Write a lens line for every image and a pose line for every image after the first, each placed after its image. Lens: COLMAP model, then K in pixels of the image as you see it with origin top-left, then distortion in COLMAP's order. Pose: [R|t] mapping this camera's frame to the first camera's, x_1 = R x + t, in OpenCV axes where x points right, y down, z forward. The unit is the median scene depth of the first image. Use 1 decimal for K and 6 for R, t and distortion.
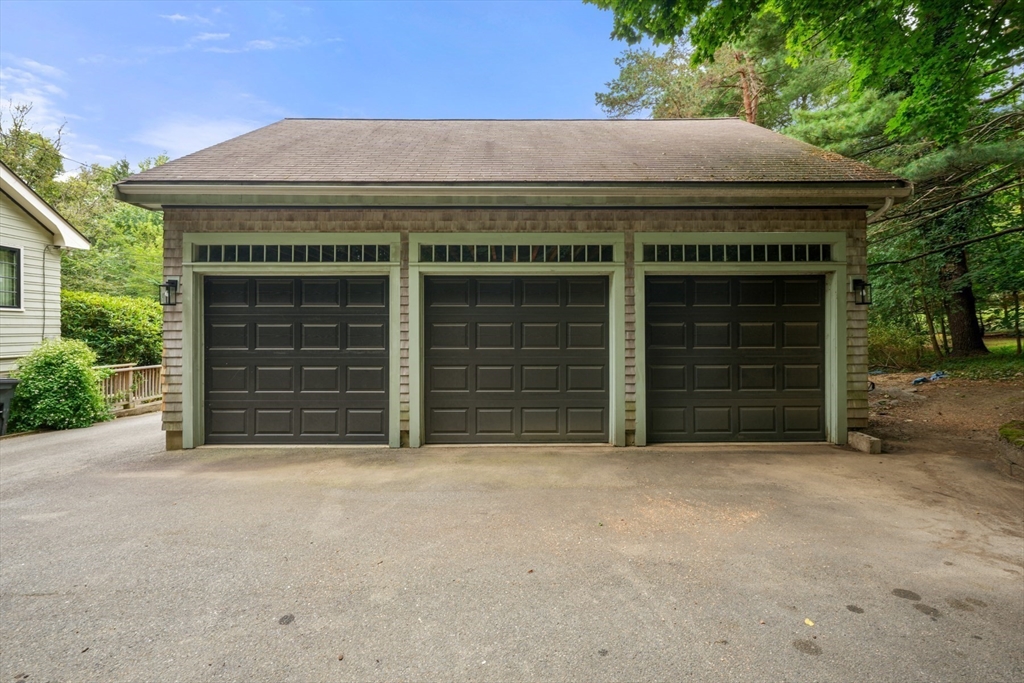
lens RADIAL K [[440.3, 0, 508.4], [0, 440.3, 333.0], [0, 0, 1]] dist [0.000058, -0.000044]
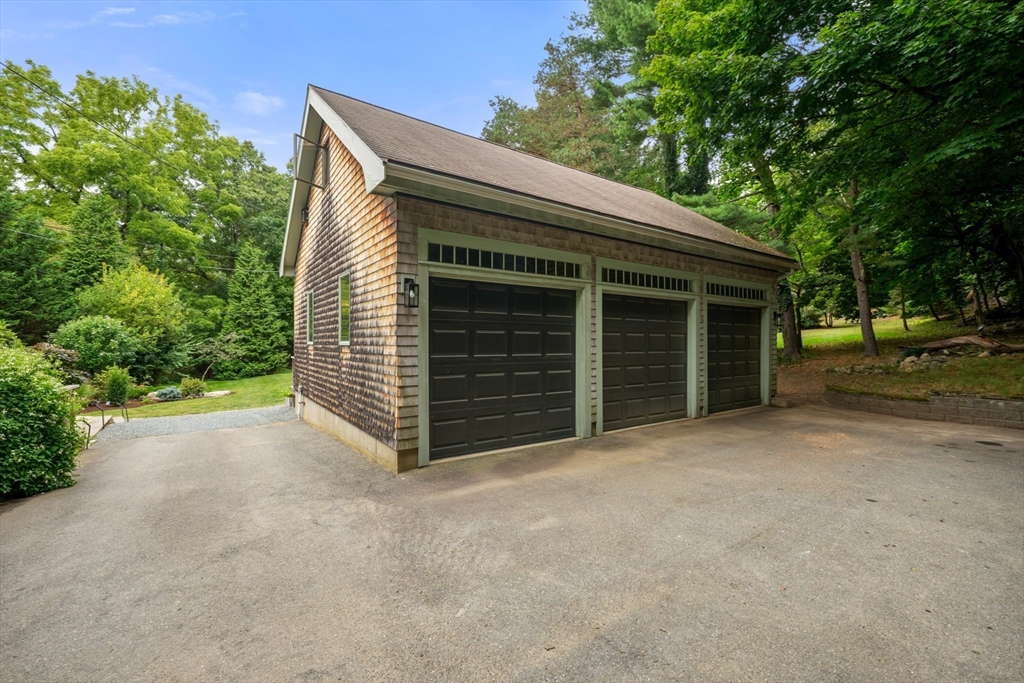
lens RADIAL K [[440.3, 0, 504.3], [0, 440.3, 346.1], [0, 0, 1]] dist [0.000058, -0.000044]
pose [[0.819559, -0.001222, 0.572993, -1.109983], [-0.001230, 0.999992, 0.003892, 0.011673], [-0.572993, -0.003895, 0.819551, 0.163806]]
